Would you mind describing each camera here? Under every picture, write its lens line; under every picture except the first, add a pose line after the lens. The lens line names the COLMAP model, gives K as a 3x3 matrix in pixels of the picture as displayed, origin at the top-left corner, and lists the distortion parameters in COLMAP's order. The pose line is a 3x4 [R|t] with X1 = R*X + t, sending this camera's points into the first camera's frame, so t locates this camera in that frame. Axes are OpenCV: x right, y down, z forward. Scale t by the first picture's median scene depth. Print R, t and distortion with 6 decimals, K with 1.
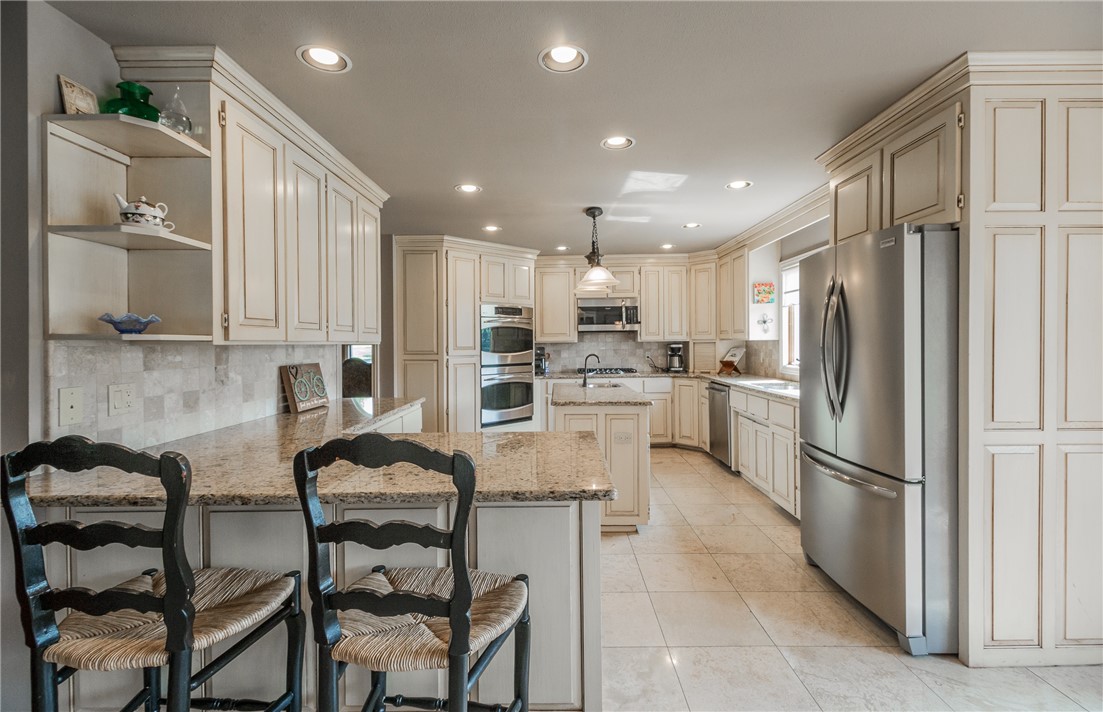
lens RADIAL K [[494.9, 0, 550.6], [0, 494.9, 341.4], [0, 0, 1]] dist [0.000783, -0.000508]
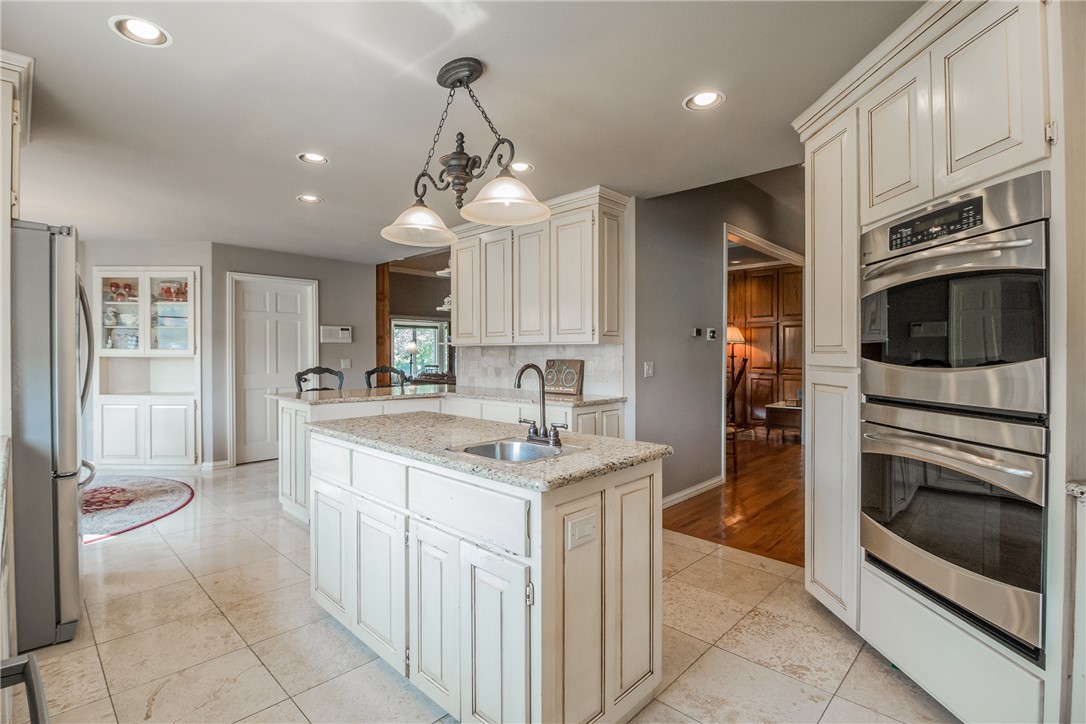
lens RADIAL K [[511.8, 0, 543.0], [0, 511.8, 362.0], [0, 0, 1]] dist [0.002809, -0.013650]
pose [[-0.691574, 0.021583, -0.721983, 0.304569], [0.009243, 0.999736, 0.021032, 0.012578], [0.722246, 0.007872, -0.691591, 1.082915]]
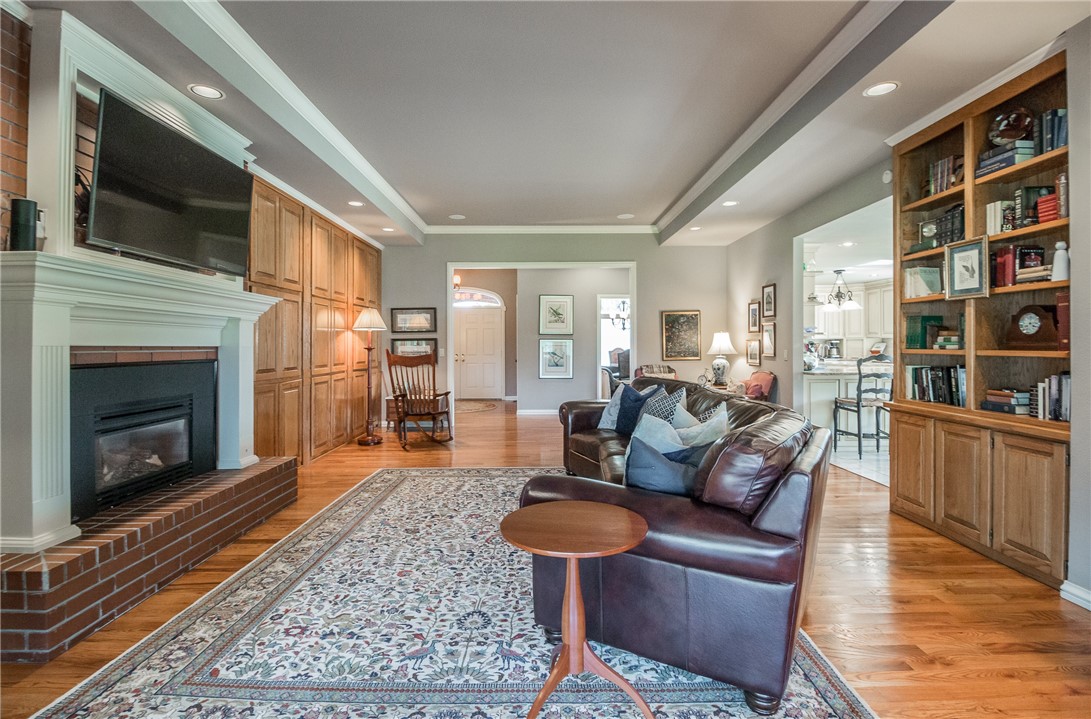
lens RADIAL K [[510.4, 0, 541.0], [0, 510.4, 342.1], [0, 0, 1]] dist [-0.003179, -0.000529]
pose [[0.999977, 0.003516, 0.005845, -0.838768], [-0.003503, 0.999991, -0.002246, 0.020191], [-0.005853, 0.002225, 0.999980, -0.764748]]
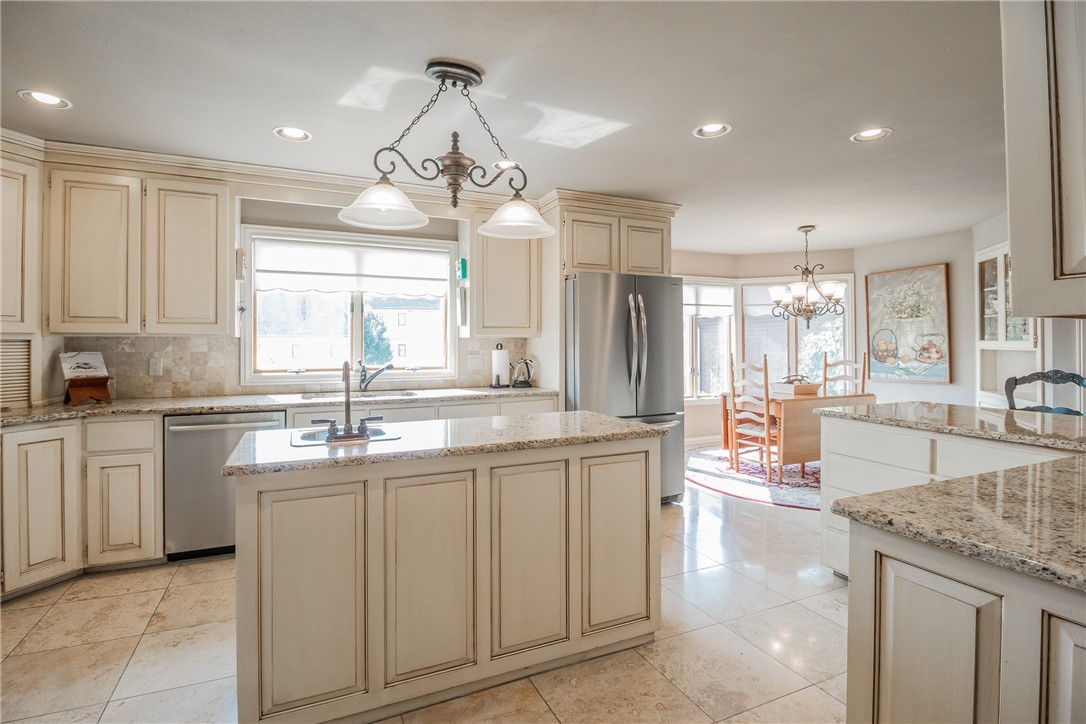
lens RADIAL K [[511.5, 0, 517.8], [0, 511.5, 359.5], [0, 0, 1]] dist [-0.012275, -0.000191]
pose [[-0.398530, -0.017482, 0.916989, -0.316188], [0.002501, 0.999794, 0.020147, 0.012667], [-0.917152, 0.010322, -0.398405, 0.887650]]
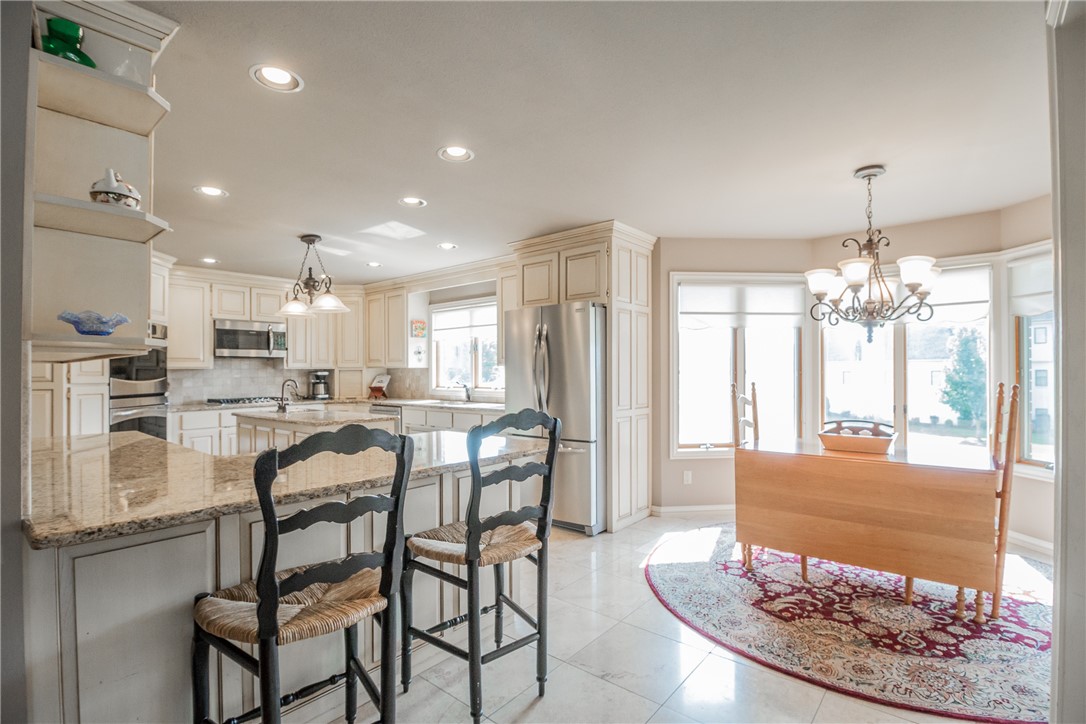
lens RADIAL K [[511.8, 0, 543.0], [0, 511.8, 362.0], [0, 0, 1]] dist [0.002809, -0.013650]
pose [[0.637327, 0.022192, 0.770274, -0.318685], [-0.002431, 0.999638, -0.026789, 0.014737], [-0.770590, 0.015201, 0.637150, -0.027813]]
